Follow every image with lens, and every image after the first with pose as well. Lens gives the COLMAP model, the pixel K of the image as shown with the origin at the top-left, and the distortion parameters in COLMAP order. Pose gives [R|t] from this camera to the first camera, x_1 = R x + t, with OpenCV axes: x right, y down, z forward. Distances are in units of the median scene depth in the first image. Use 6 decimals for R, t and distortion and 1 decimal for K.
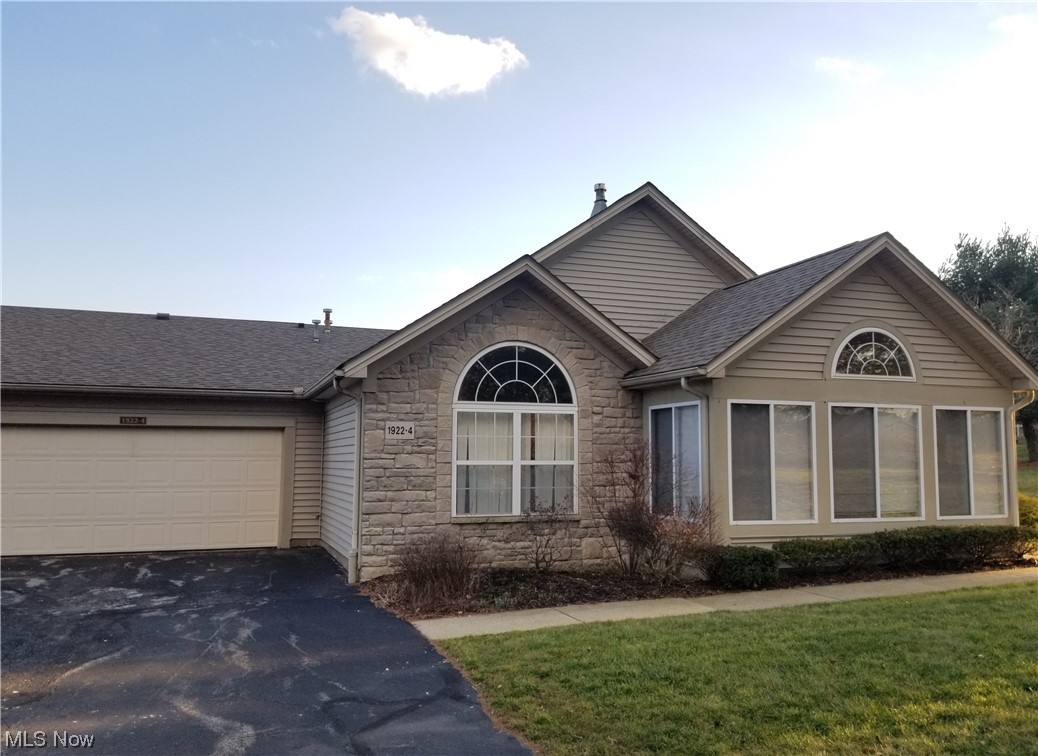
lens RADIAL K [[814.4, 0, 515.0], [0, 814.4, 395.1], [0, 0, 1]] dist [0.124157, -0.244249]
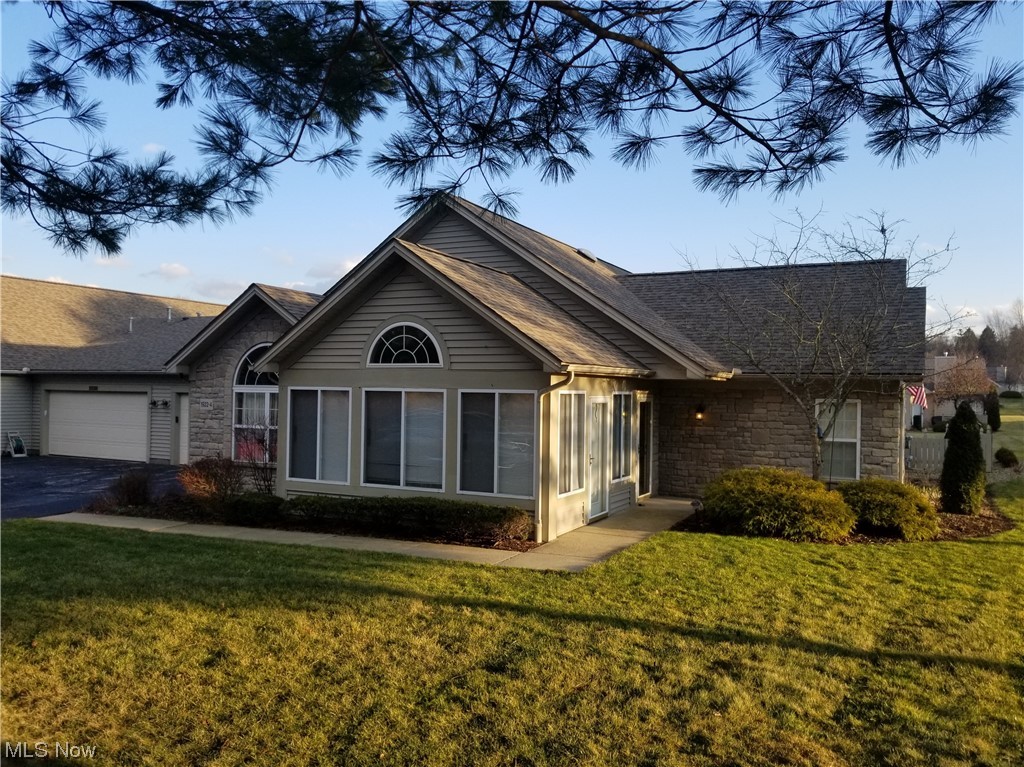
lens RADIAL K [[813.2, 0, 508.9], [0, 813.2, 392.0], [0, 0, 1]] dist [0.110102, -0.187133]
pose [[0.683466, 0.009262, -0.729924, 1.382645], [0.044475, 0.997534, 0.054302, -0.040061], [0.728627, -0.069576, 0.681368, 0.333538]]
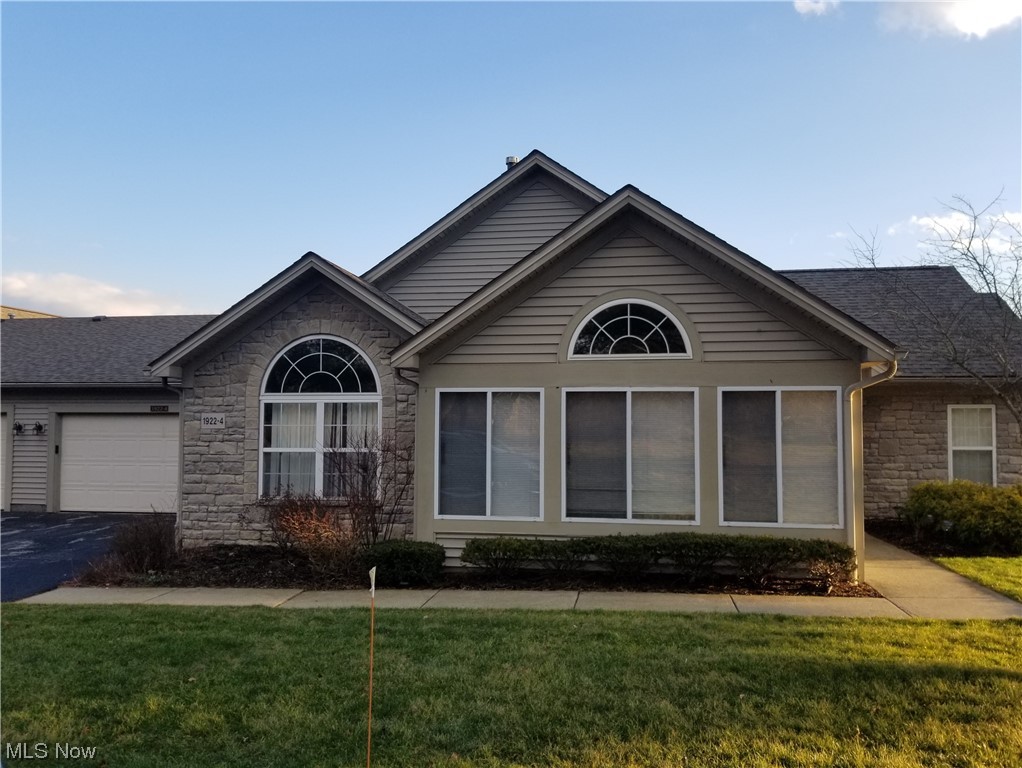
lens RADIAL K [[811.6, 0, 507.9], [0, 811.6, 392.4], [0, 0, 1]] dist [0.110102, -0.187133]
pose [[0.878507, -0.018475, -0.477373, 0.737758], [0.037387, 0.998846, 0.030147, -0.014500], [0.476265, -0.044332, 0.878184, 0.194488]]
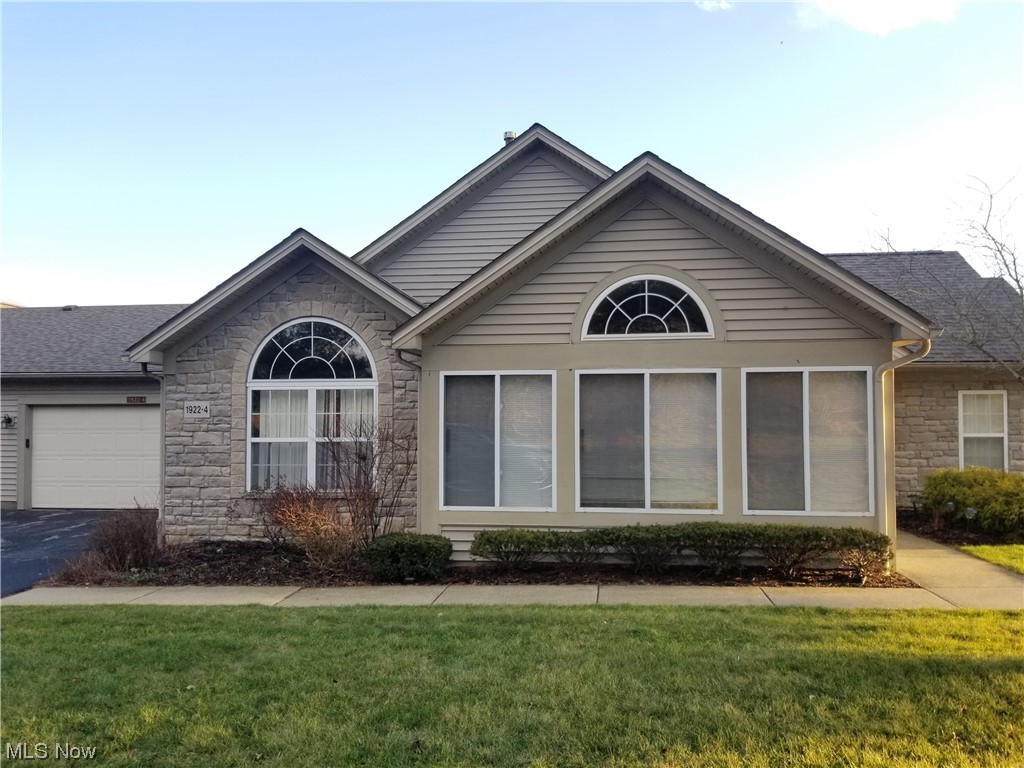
lens RADIAL K [[815.3, 0, 510.3], [0, 815.3, 400.3], [0, 0, 1]] dist [0.098621, -0.161665]
pose [[0.892724, -0.016011, -0.450320, 0.684088], [0.040610, 0.998160, 0.045016, -0.000237], [0.448771, -0.058475, 0.891732, 0.223341]]
